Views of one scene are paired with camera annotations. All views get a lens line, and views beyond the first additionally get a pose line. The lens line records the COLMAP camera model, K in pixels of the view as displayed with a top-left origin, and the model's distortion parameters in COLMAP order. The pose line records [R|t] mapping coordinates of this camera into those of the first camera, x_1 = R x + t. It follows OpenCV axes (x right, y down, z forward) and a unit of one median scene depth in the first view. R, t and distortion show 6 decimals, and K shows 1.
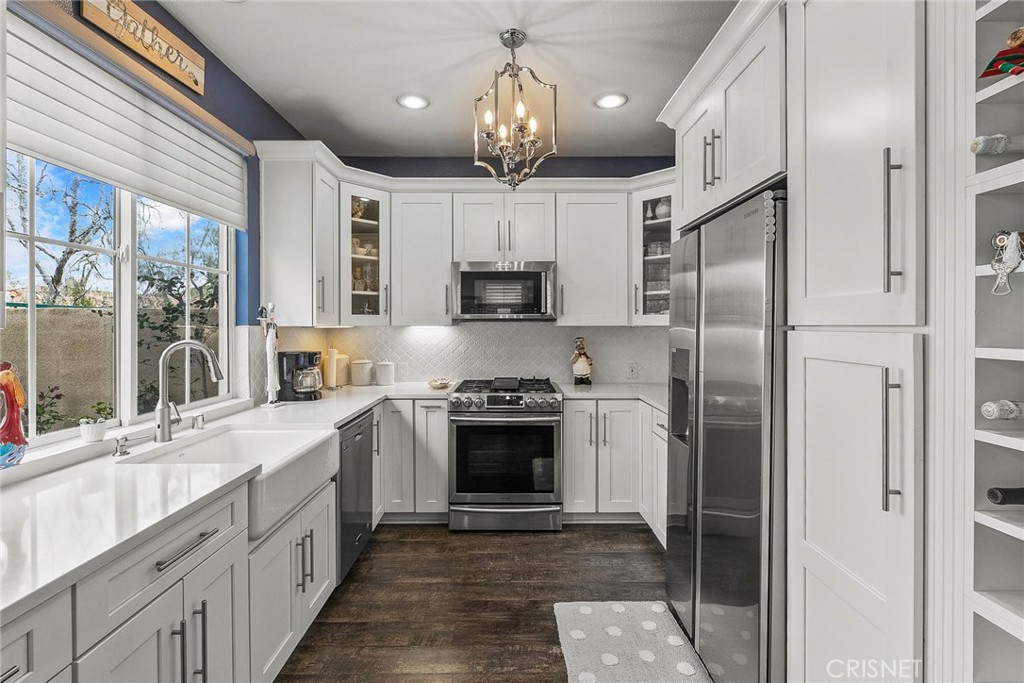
lens RADIAL K [[464.4, 0, 515.4], [0, 464.4, 330.8], [0, 0, 1]] dist [0.000105, -0.000133]
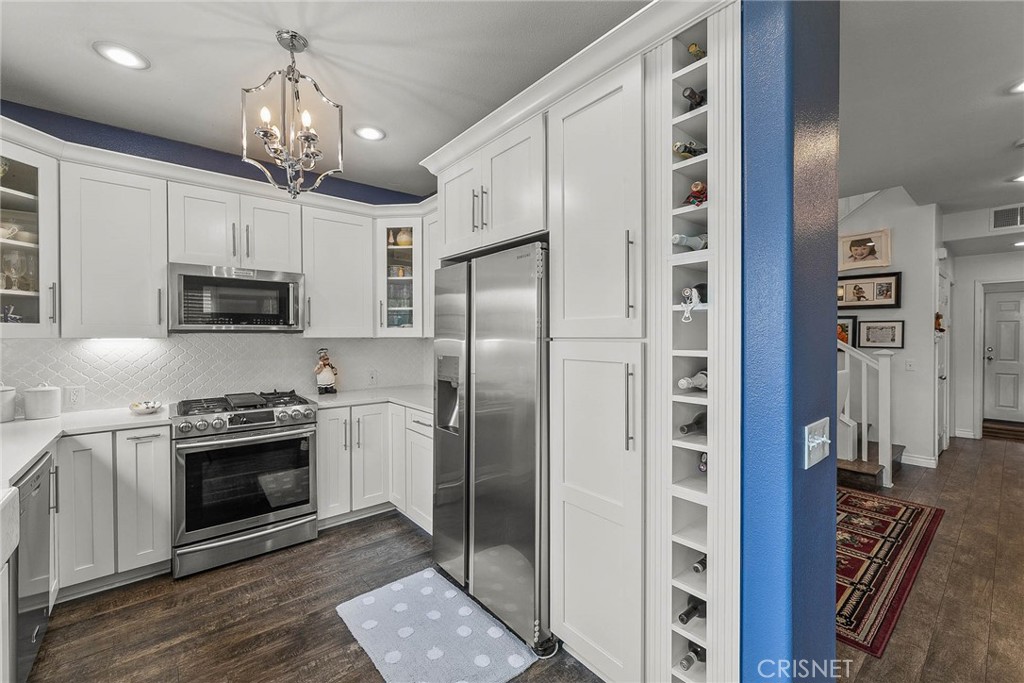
lens RADIAL K [[404.9, 0, 512.0], [0, 404.9, 341.5], [0, 0, 1]] dist [0.000457, 0.000200]
pose [[0.782173, -0.008995, 0.622996, -0.135746], [0.008406, 0.999957, 0.003883, -0.002402], [-0.623005, 0.002199, 0.782215, 0.041867]]
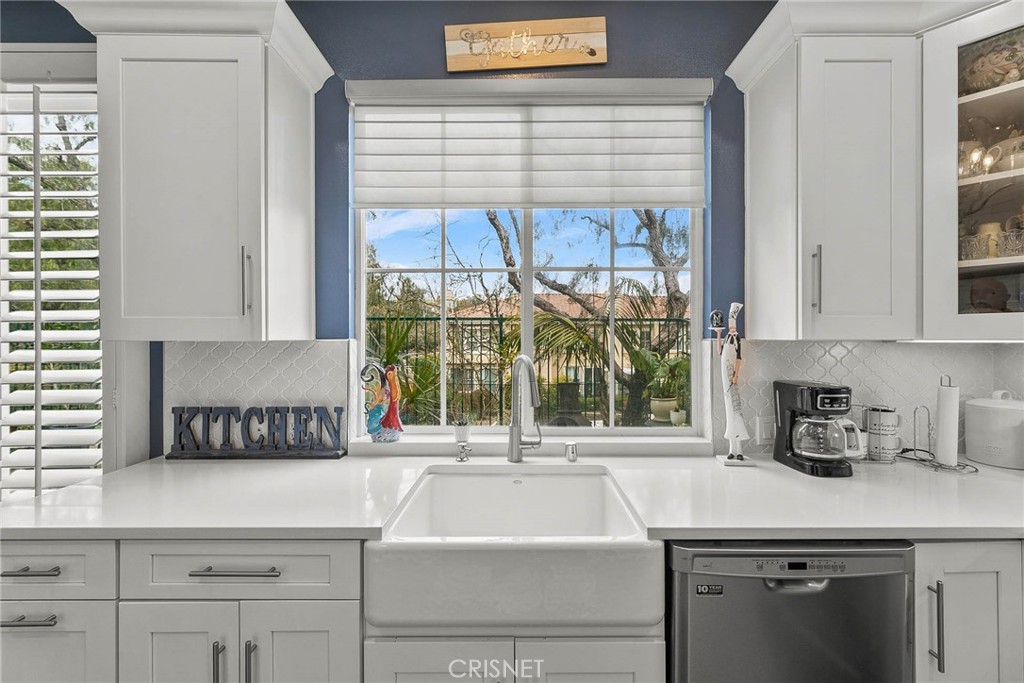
lens RADIAL K [[417.4, 0, 512.0], [0, 417.4, 341.5], [0, 0, 1]] dist [-0.000658, -0.000064]
pose [[-0.011097, 0.002571, -0.999935, 0.061454], [-0.011293, 0.999933, 0.002696, -0.005623], [0.999875, 0.011322, -0.011067, 0.679272]]
